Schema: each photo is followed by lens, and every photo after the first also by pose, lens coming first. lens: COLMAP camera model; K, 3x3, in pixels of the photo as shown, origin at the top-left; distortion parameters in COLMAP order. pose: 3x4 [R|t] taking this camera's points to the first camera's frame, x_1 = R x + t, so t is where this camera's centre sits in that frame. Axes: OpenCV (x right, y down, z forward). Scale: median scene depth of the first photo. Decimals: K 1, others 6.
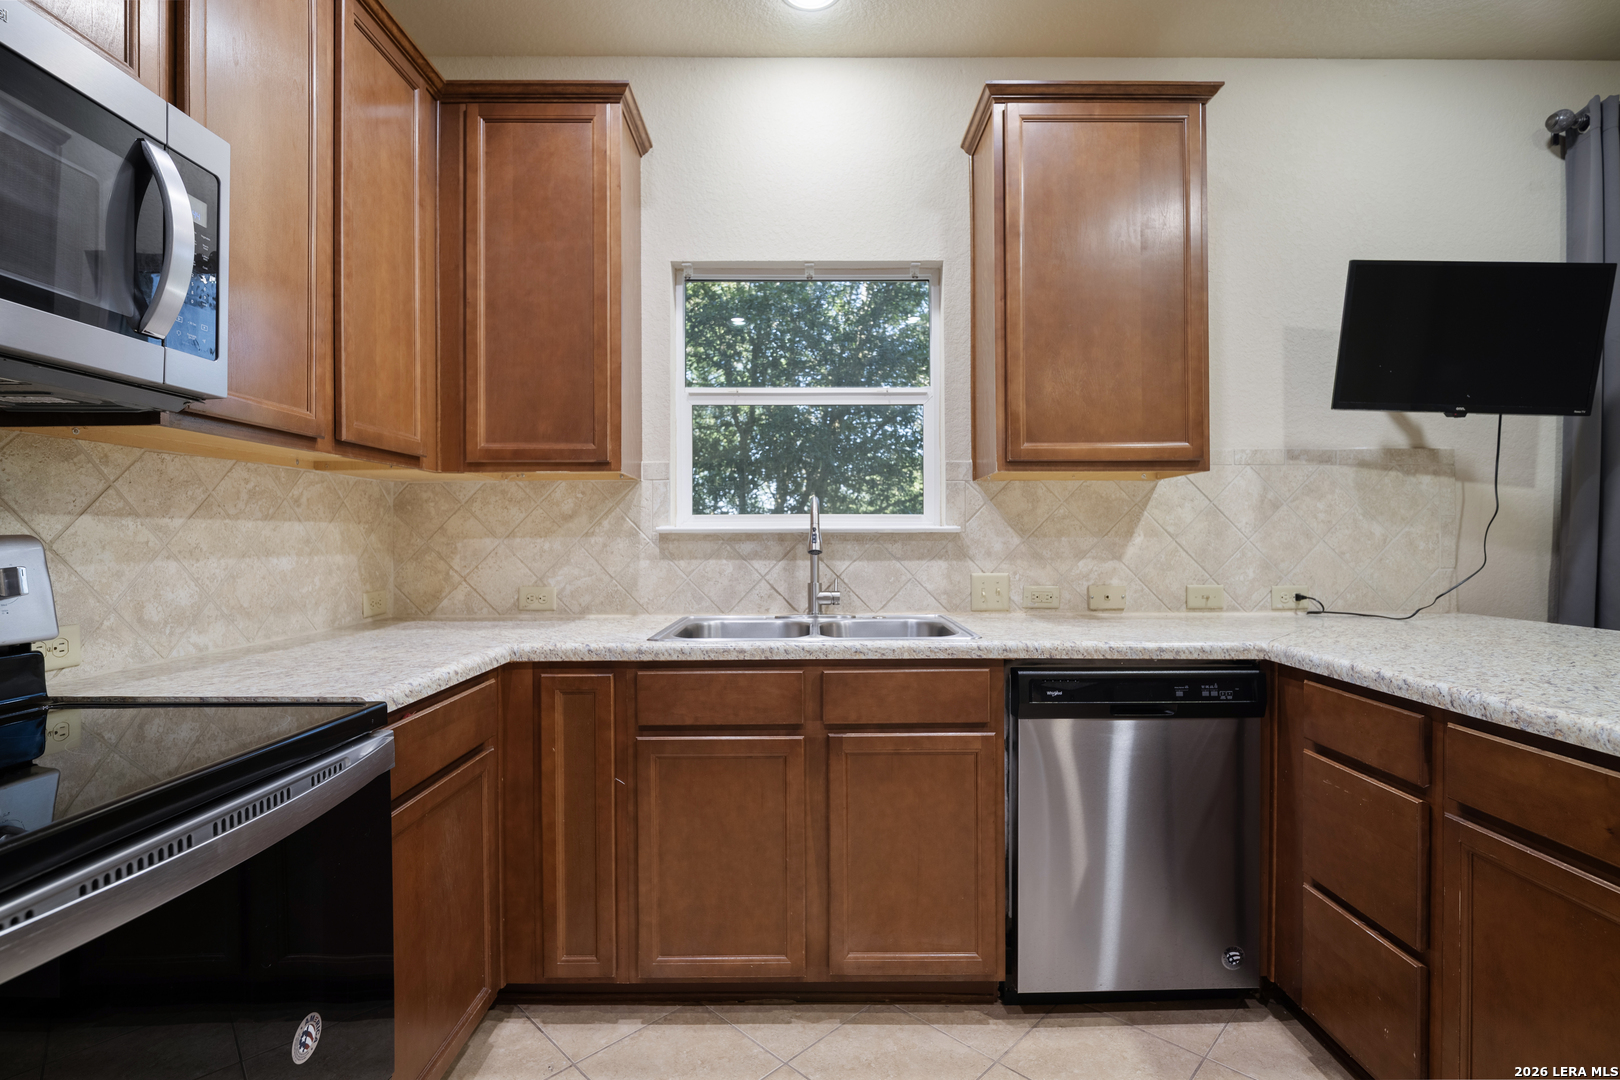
lens RADIAL K [[753.7, 0, 814.4], [0, 753.7, 538.1], [0, 0, 1]] dist [-0.001639, -0.002010]
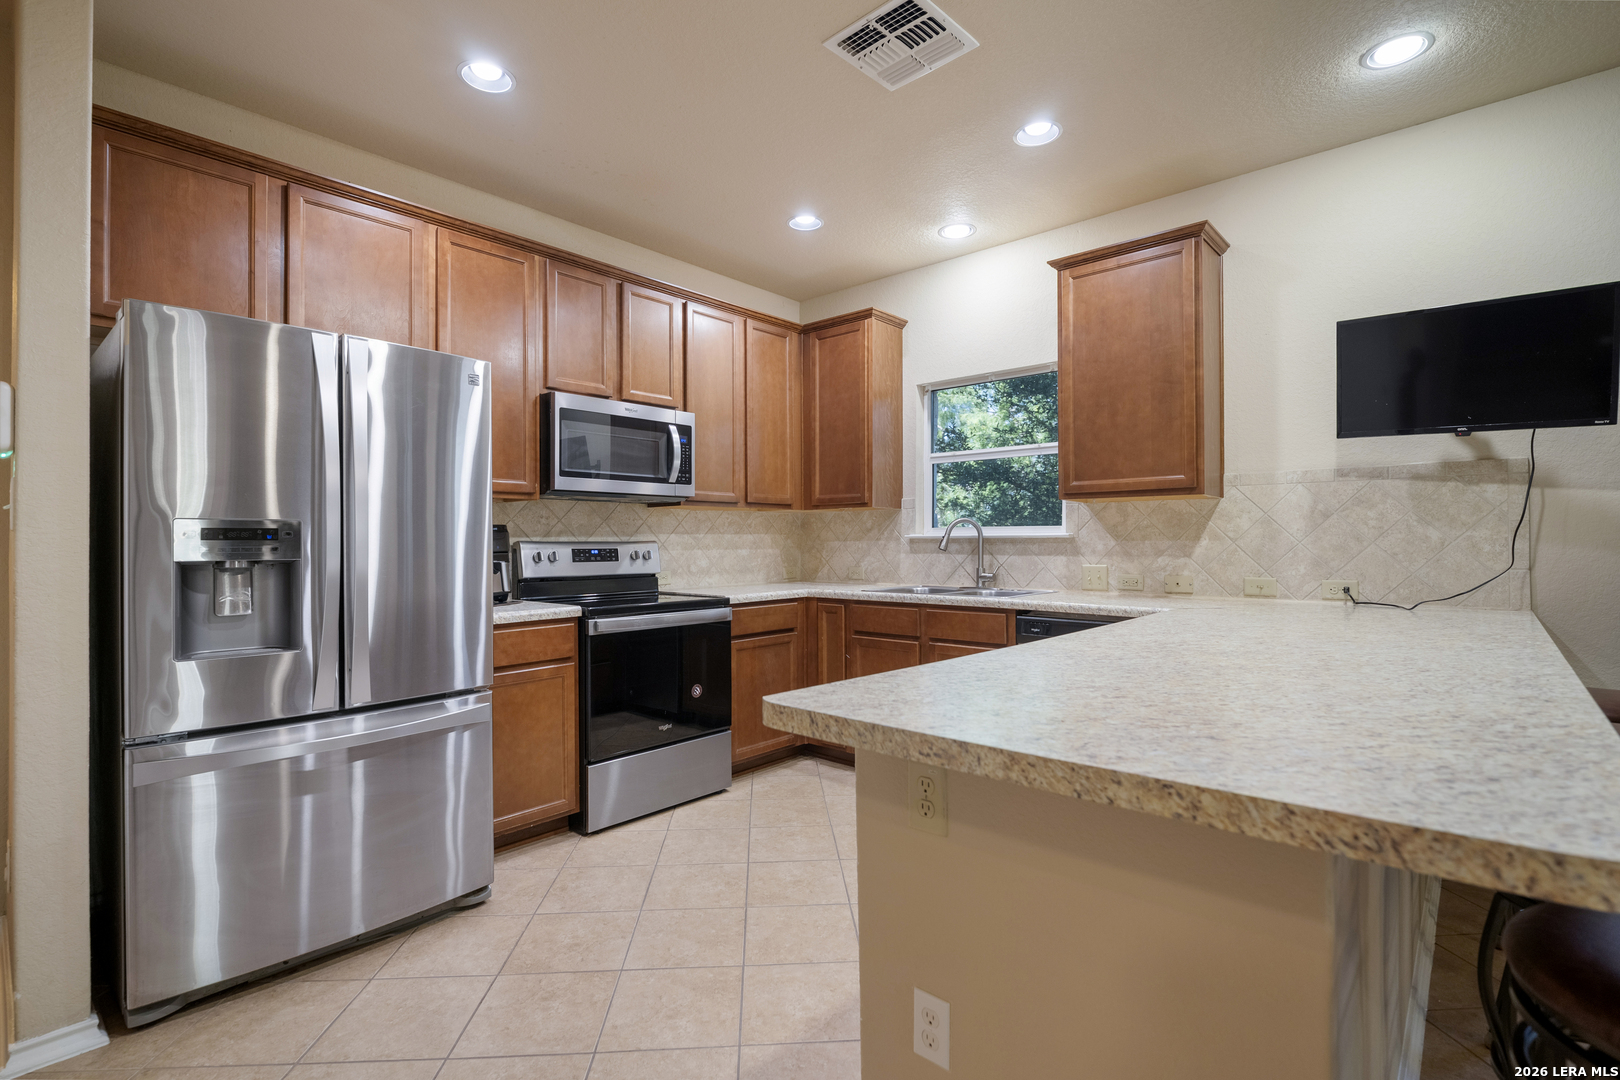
lens RADIAL K [[753.7, 0, 810.4], [0, 753.7, 538.8], [0, 0, 1]] dist [-0.001639, -0.002010]
pose [[0.741037, -0.002306, -0.671460, 0.817289], [0.001435, 0.999997, -0.001851, -0.003032], [0.671462, 0.000409, 0.741039, -0.481158]]
